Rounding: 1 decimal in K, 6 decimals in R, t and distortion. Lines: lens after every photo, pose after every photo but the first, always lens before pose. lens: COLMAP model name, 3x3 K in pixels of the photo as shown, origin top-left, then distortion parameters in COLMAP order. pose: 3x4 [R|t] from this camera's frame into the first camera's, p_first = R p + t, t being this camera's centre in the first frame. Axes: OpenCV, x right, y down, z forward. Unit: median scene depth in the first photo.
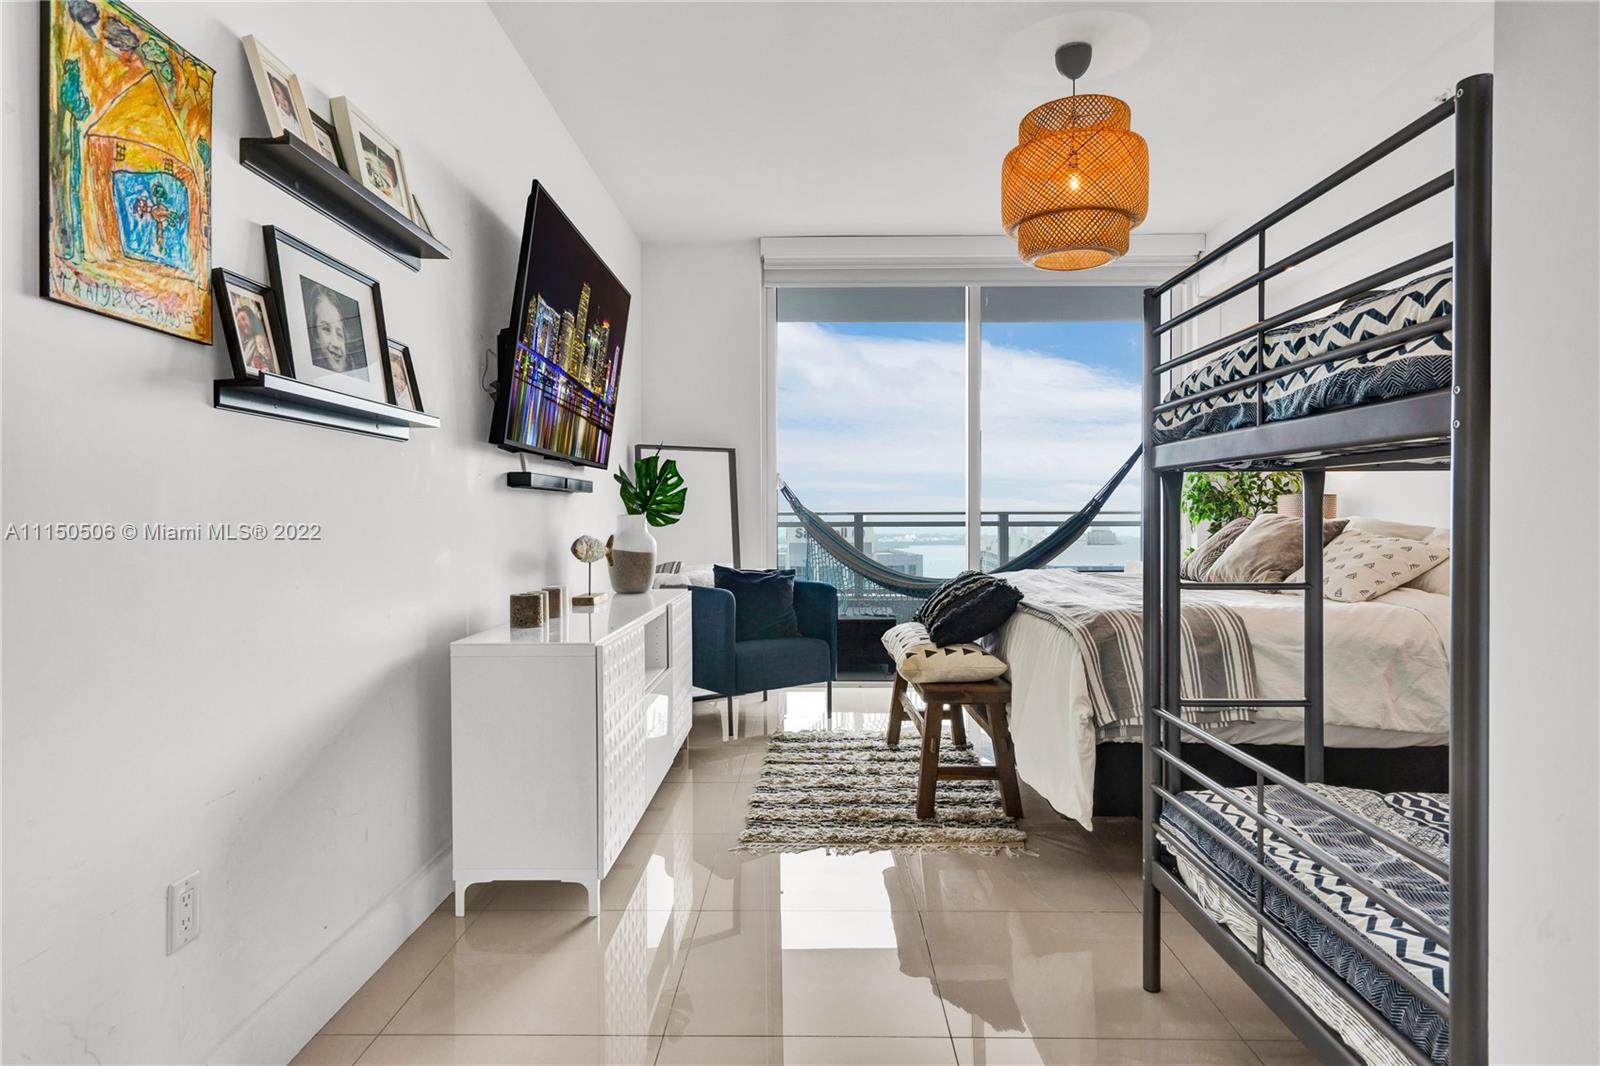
lens RADIAL K [[911.6, 0, 800.6], [0, 911.6, 534.9], [0, 0, 1]] dist [0.006177, -0.000191]
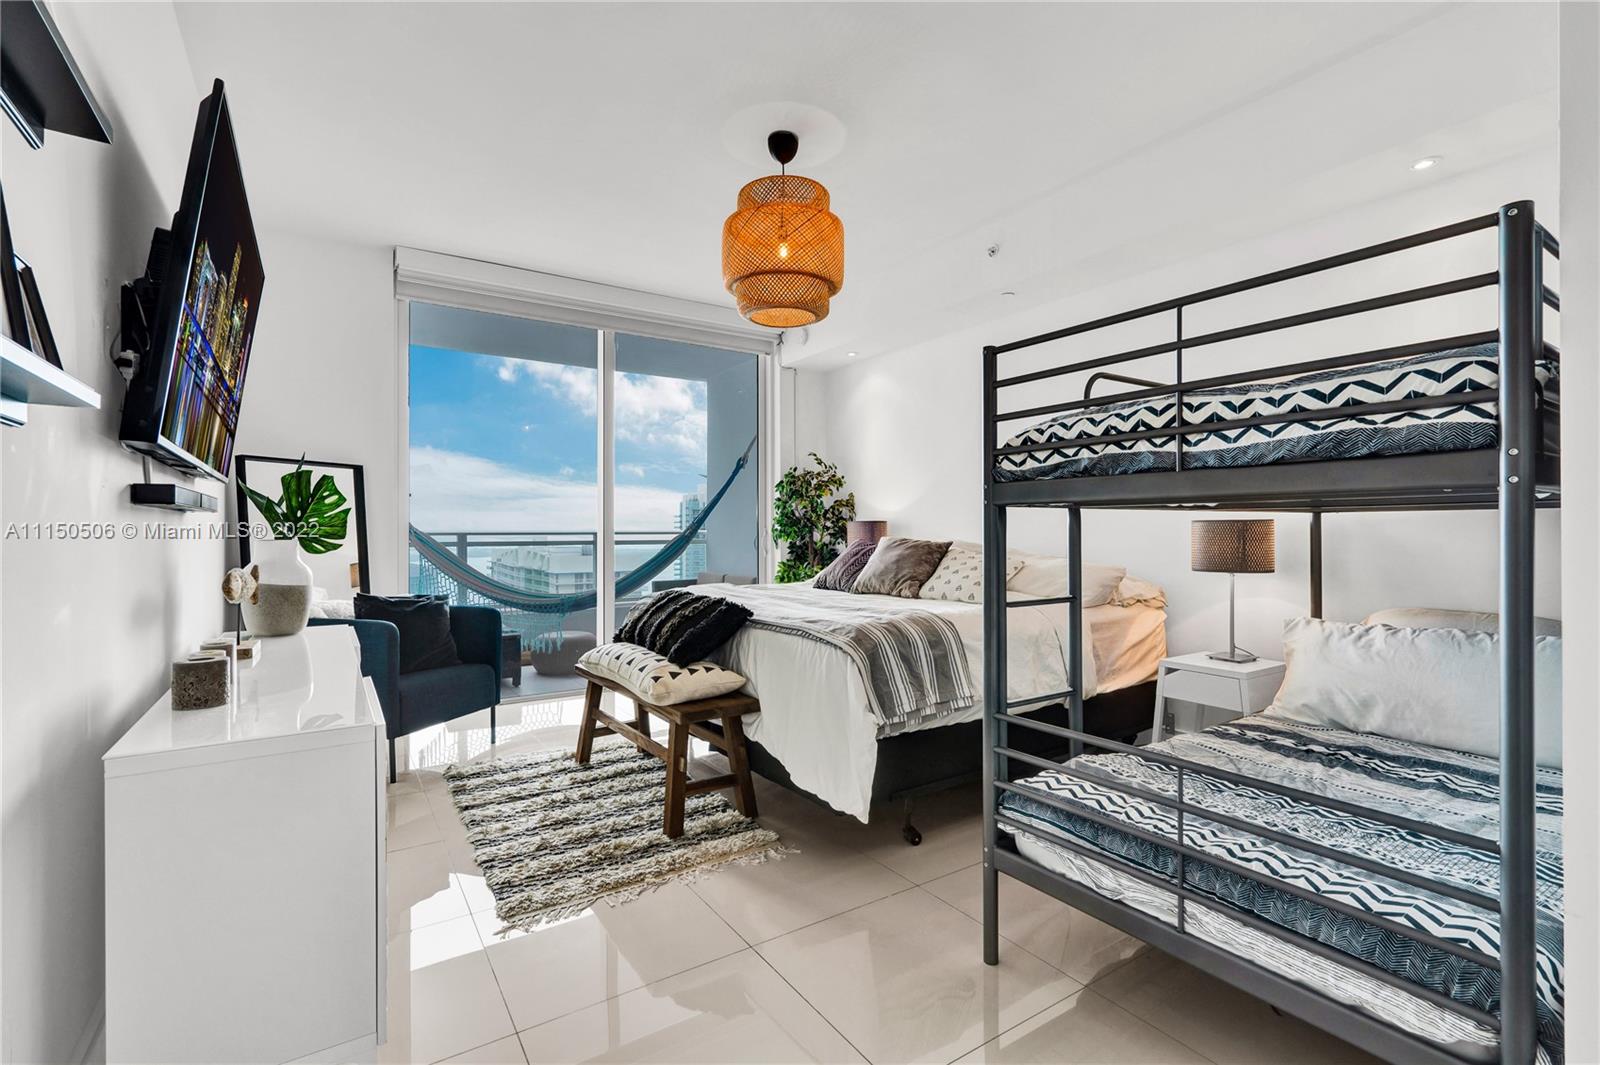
lens RADIAL K [[724.8, 0, 801.6], [0, 724.8, 532.0], [0, 0, 1]] dist [-0.002832, 0.001153]
pose [[0.825492, 0.000073, 0.564414, -0.203257], [0.012011, 0.999771, -0.017695, -0.014859], [-0.564286, 0.021387, 0.825302, 0.243142]]
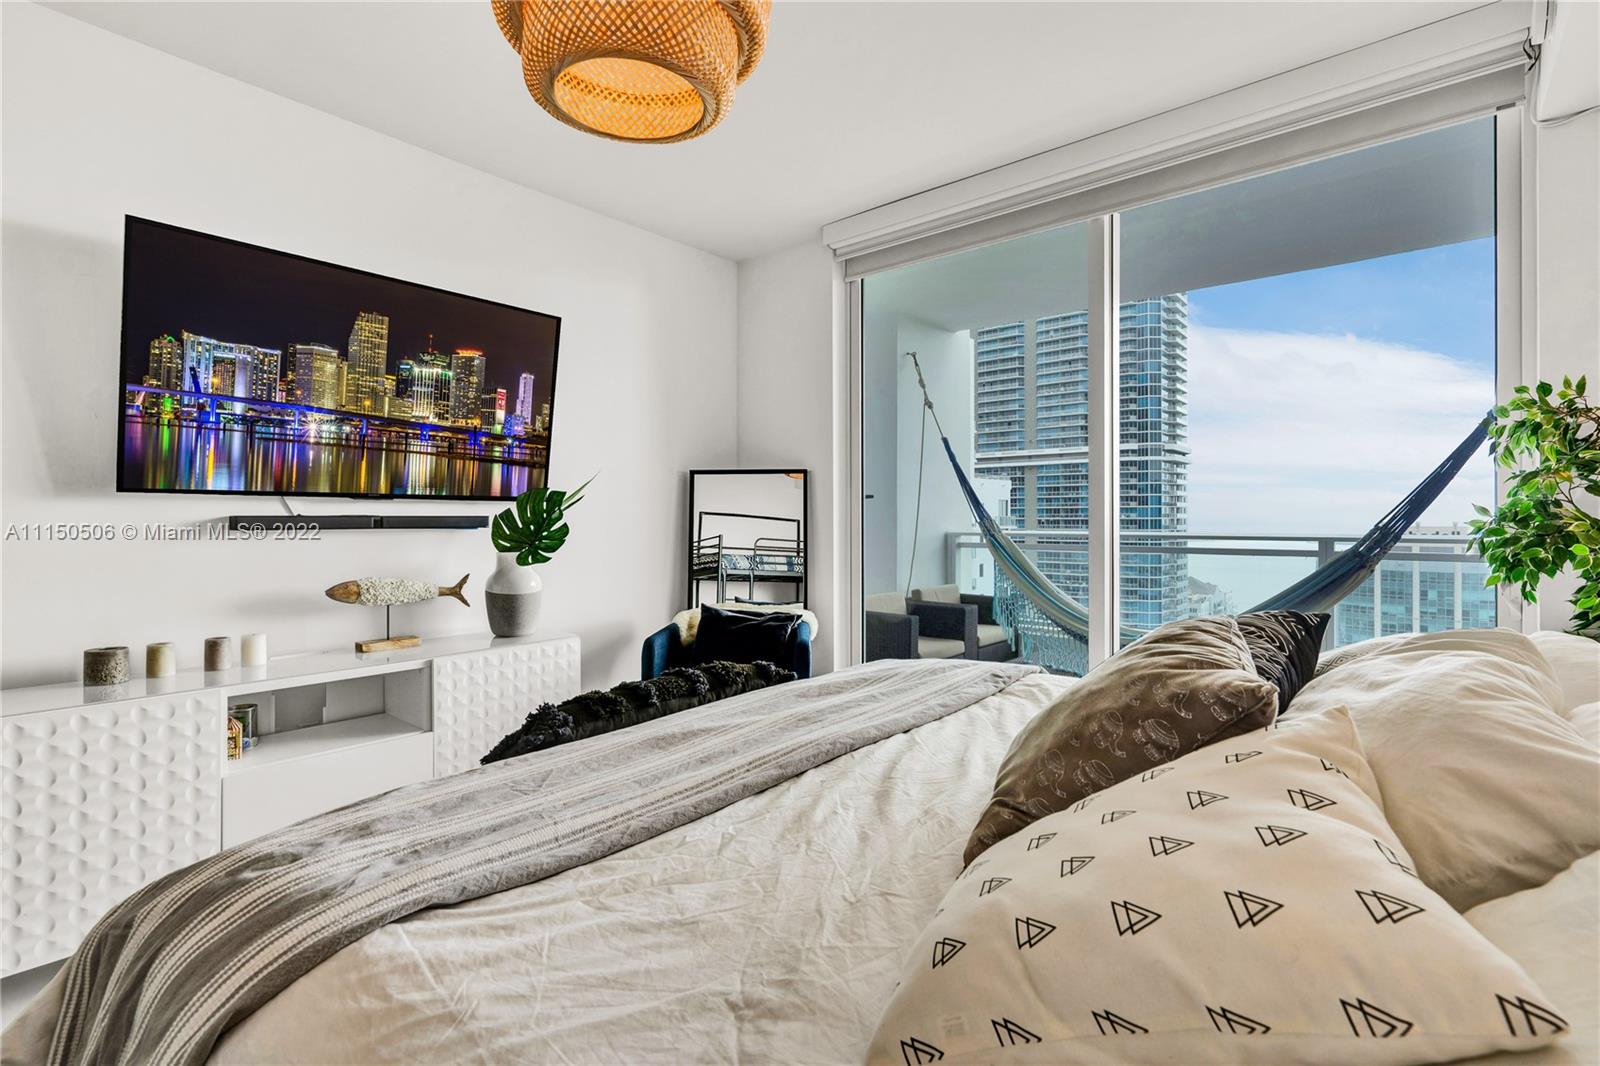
lens RADIAL K [[724.8, 0, 797.6], [0, 724.8, 529.2], [0, 0, 1]] dist [-0.002832, 0.001153]
pose [[0.773724, 0.004971, -0.633503, 0.635737], [-0.009141, 0.999953, -0.003318, -0.056663], [0.633457, 0.008358, 0.773733, 0.761307]]
